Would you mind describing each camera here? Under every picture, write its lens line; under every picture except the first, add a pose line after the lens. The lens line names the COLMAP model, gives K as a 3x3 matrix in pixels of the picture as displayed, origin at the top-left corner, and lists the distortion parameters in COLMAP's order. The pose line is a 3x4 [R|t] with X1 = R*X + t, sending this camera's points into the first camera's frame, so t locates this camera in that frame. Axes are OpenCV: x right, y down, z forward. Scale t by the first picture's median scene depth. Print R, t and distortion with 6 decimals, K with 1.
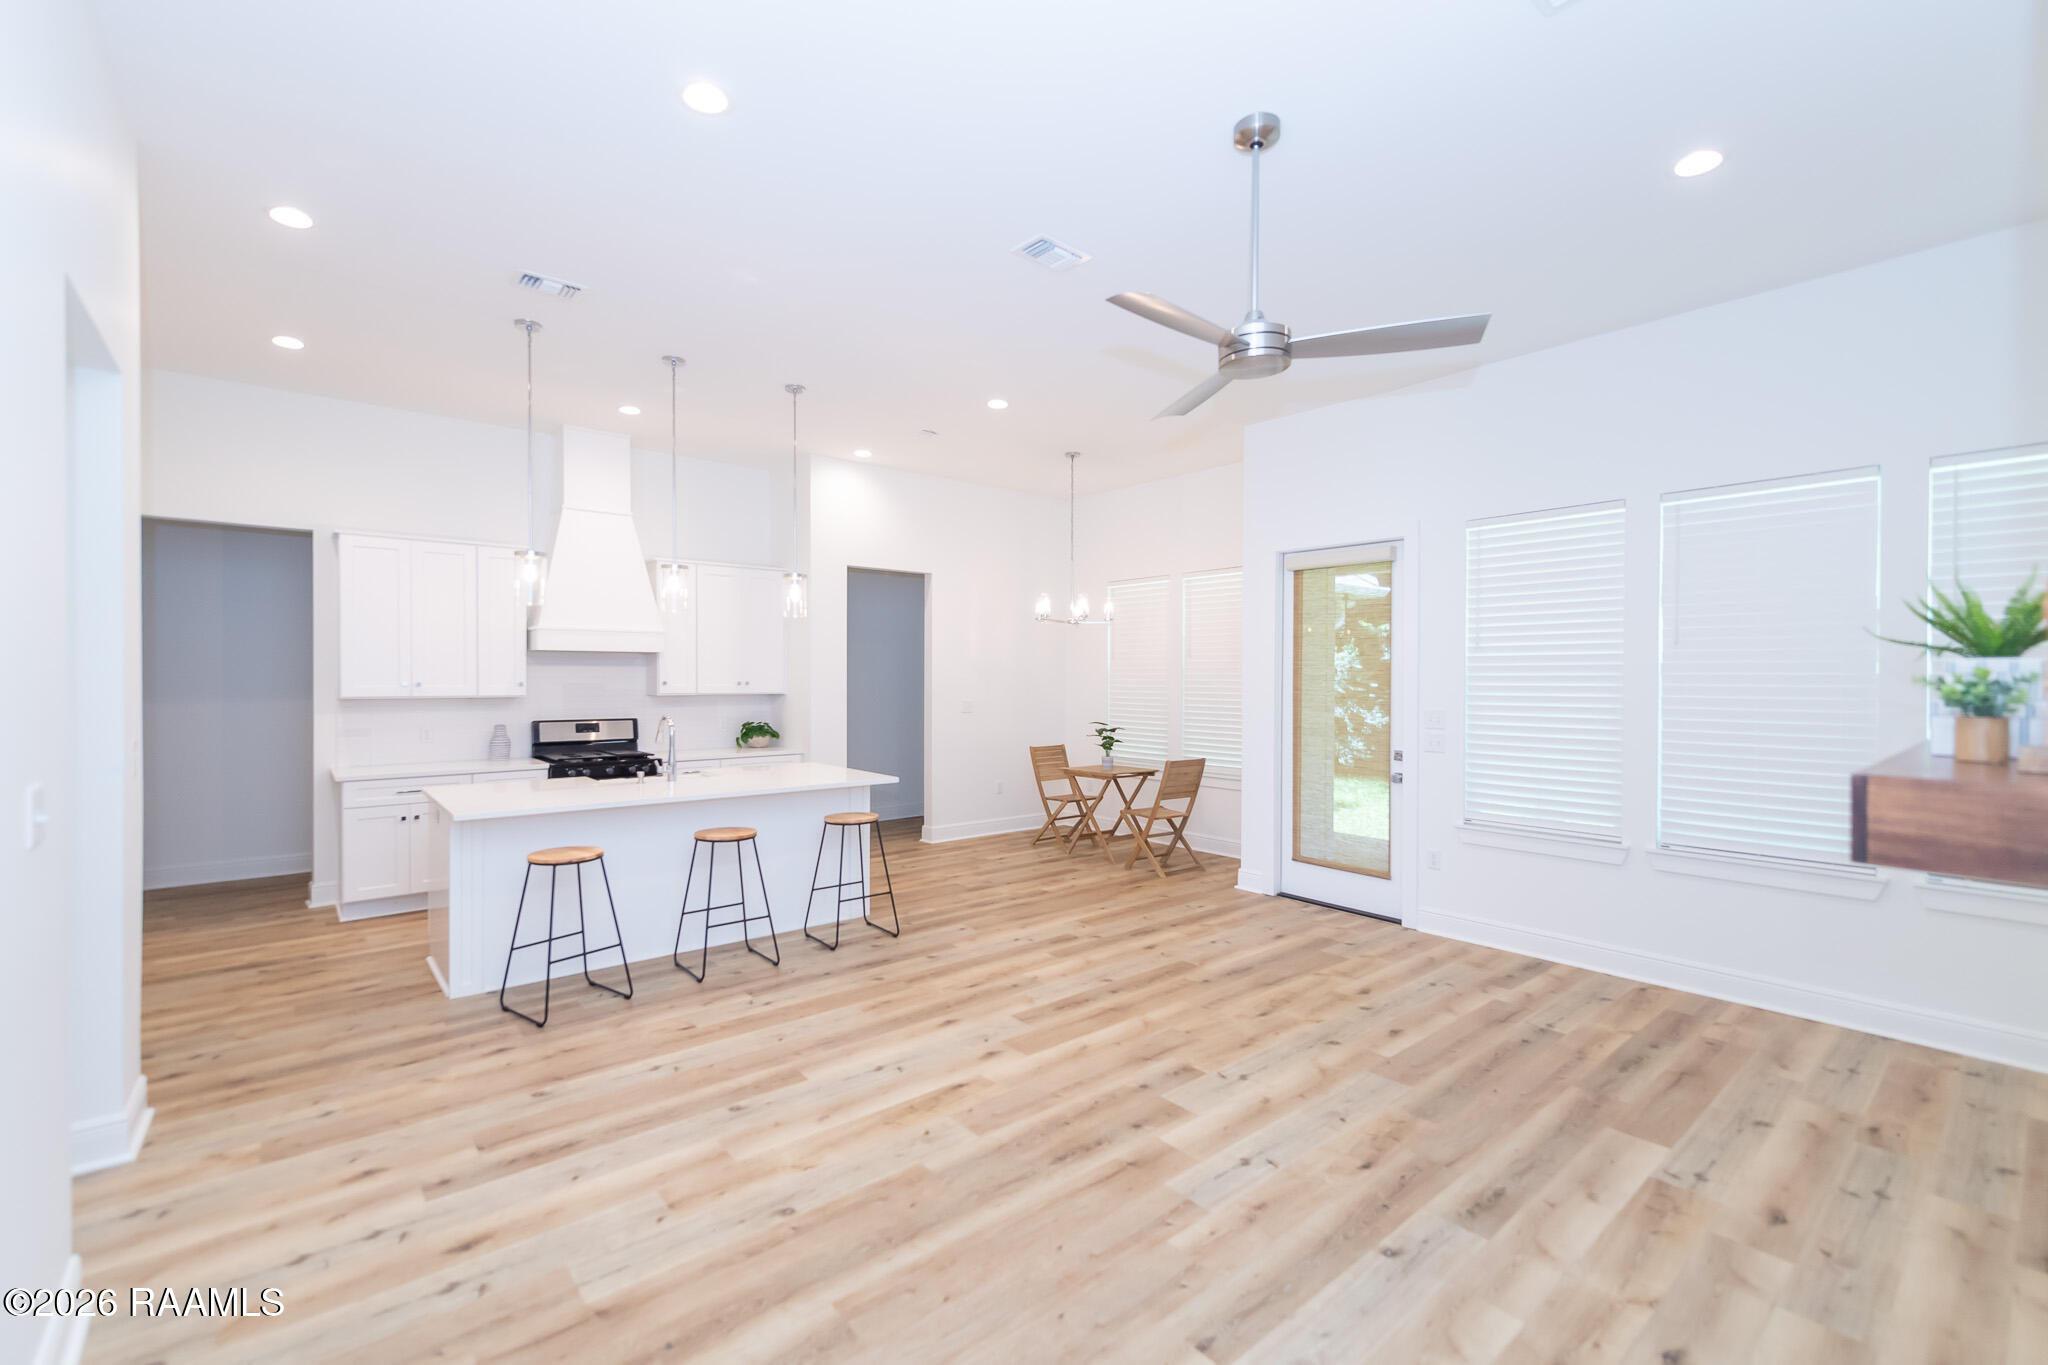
lens RADIAL K [[855.3, 0, 1045.1], [0, 855.3, 679.5], [0, 0, 1]] dist [-0.001226, -0.000660]
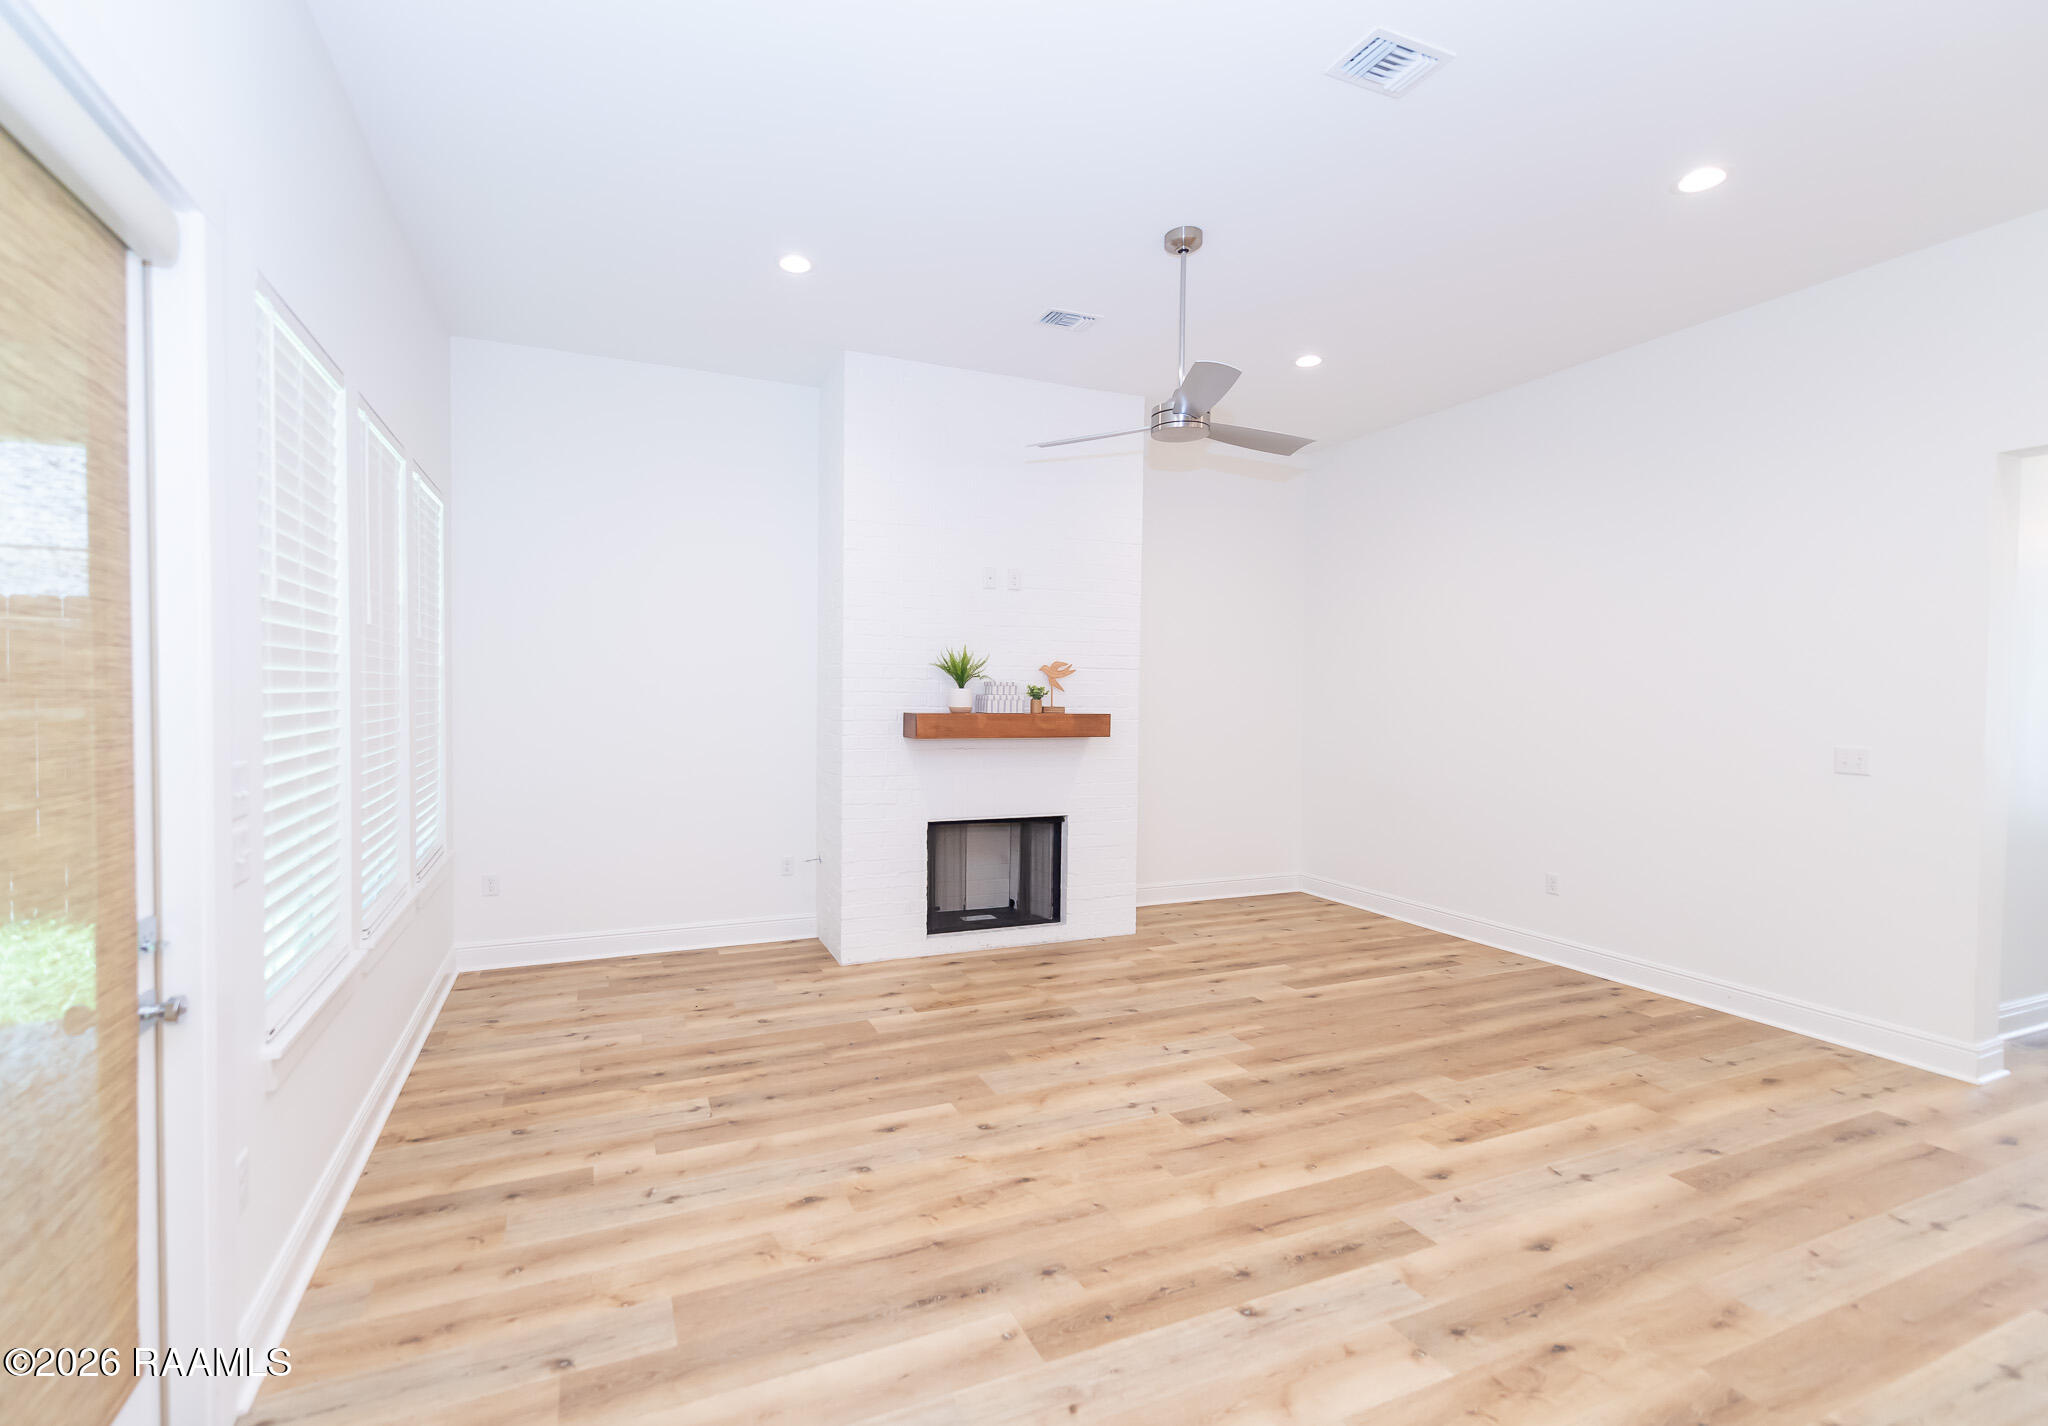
lens RADIAL K [[926.7, 0, 989.3], [0, 926.7, 713.3], [0, 0, 1]] dist [0.000578, -0.000157]
pose [[-0.951481, -0.017657, 0.307200, 0.076219], [-0.009390, 0.999553, 0.028369, 0.006030], [-0.307564, 0.024108, -0.951222, 2.000456]]
